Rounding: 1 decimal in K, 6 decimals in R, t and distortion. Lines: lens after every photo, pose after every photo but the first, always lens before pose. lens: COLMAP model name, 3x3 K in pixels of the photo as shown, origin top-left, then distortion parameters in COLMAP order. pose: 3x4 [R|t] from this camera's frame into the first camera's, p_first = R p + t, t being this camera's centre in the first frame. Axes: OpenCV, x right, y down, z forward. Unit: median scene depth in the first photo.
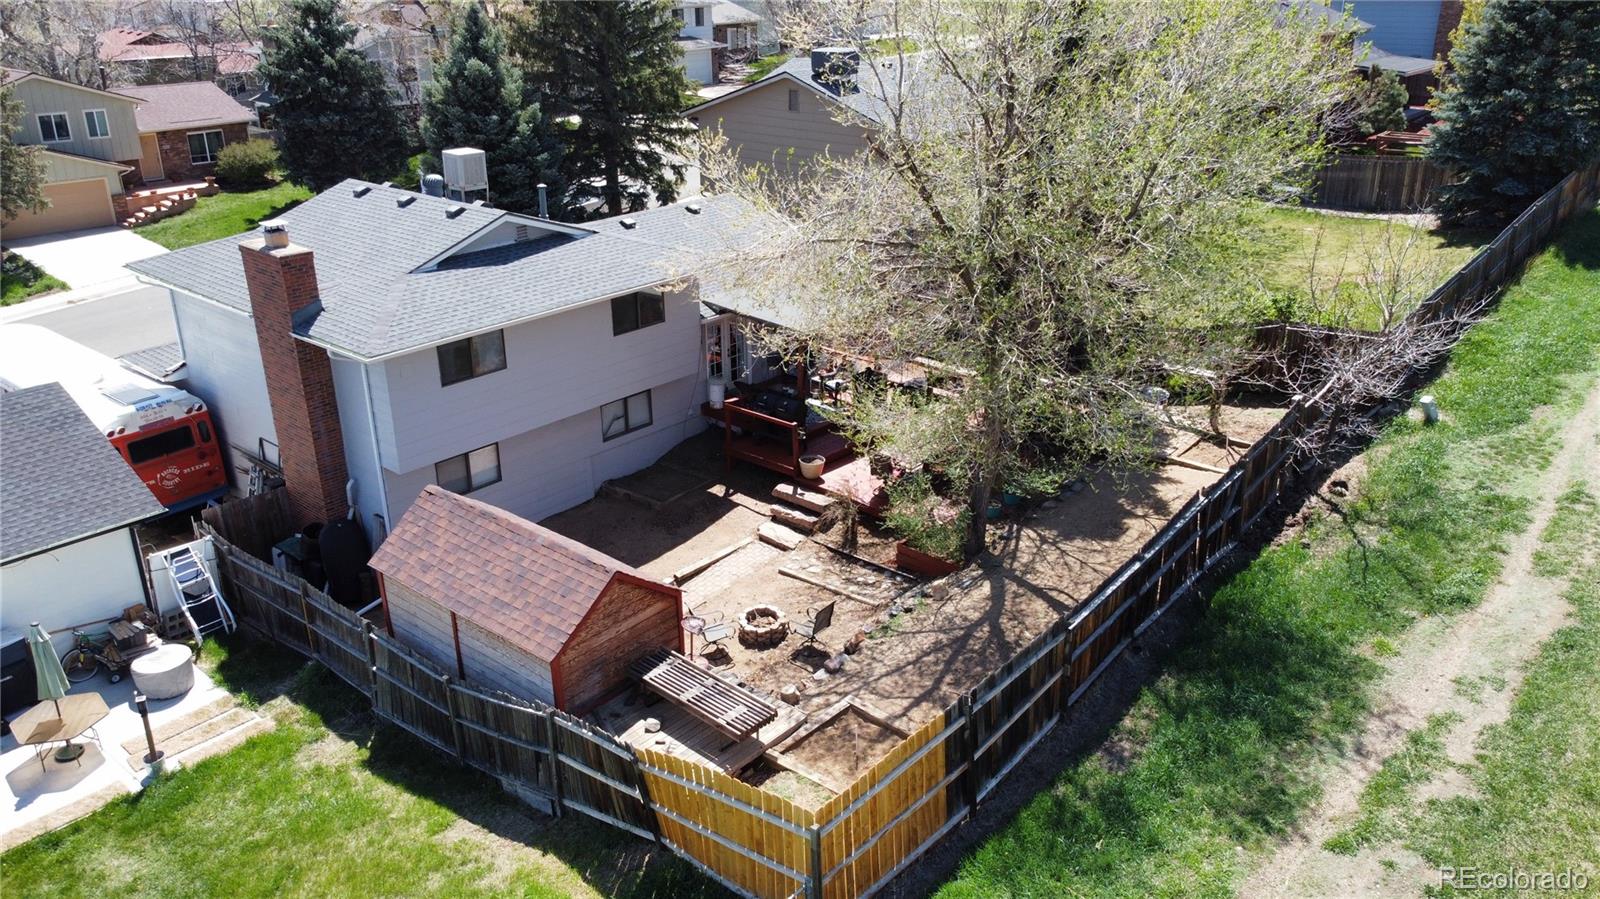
lens RADIAL K [[1203.9, 0, 804.1], [0, 1203.9, 450.3], [0, 0, 1]] dist [-0.000427, -0.007770]
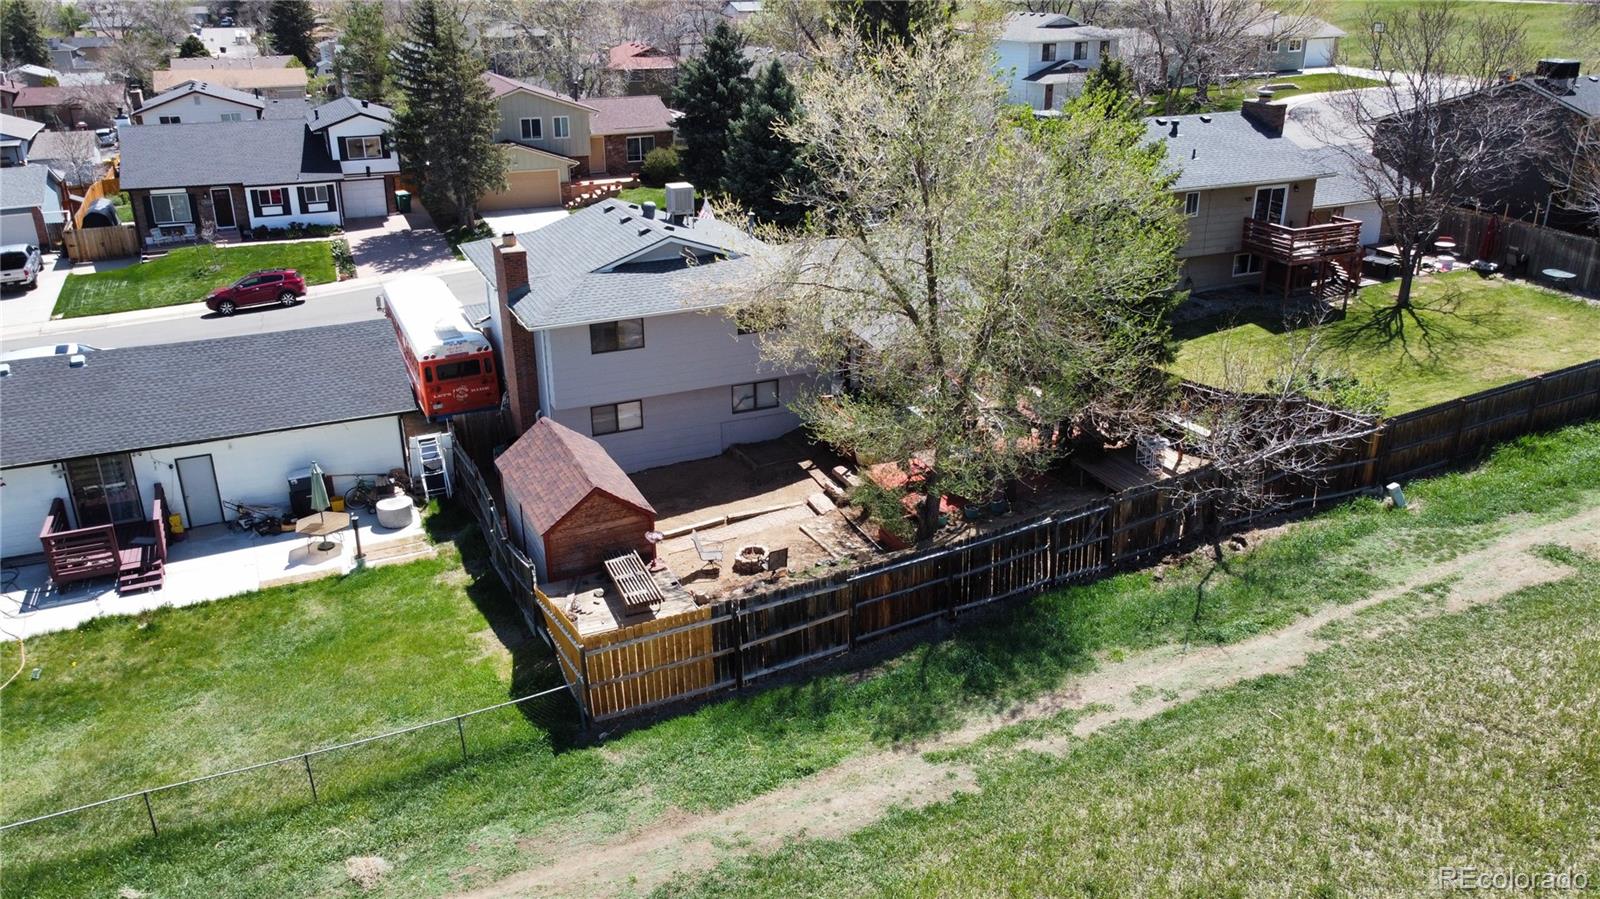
lens RADIAL K [[1203.9, 0, 796.5], [0, 1203.9, 447.5], [0, 0, 1]] dist [-0.000427, -0.007770]
pose [[0.909526, 0.159889, -0.383665, 0.480266], [-0.160902, 0.986524, 0.029687, -0.024445], [0.383241, 0.034731, 0.922995, -0.217710]]
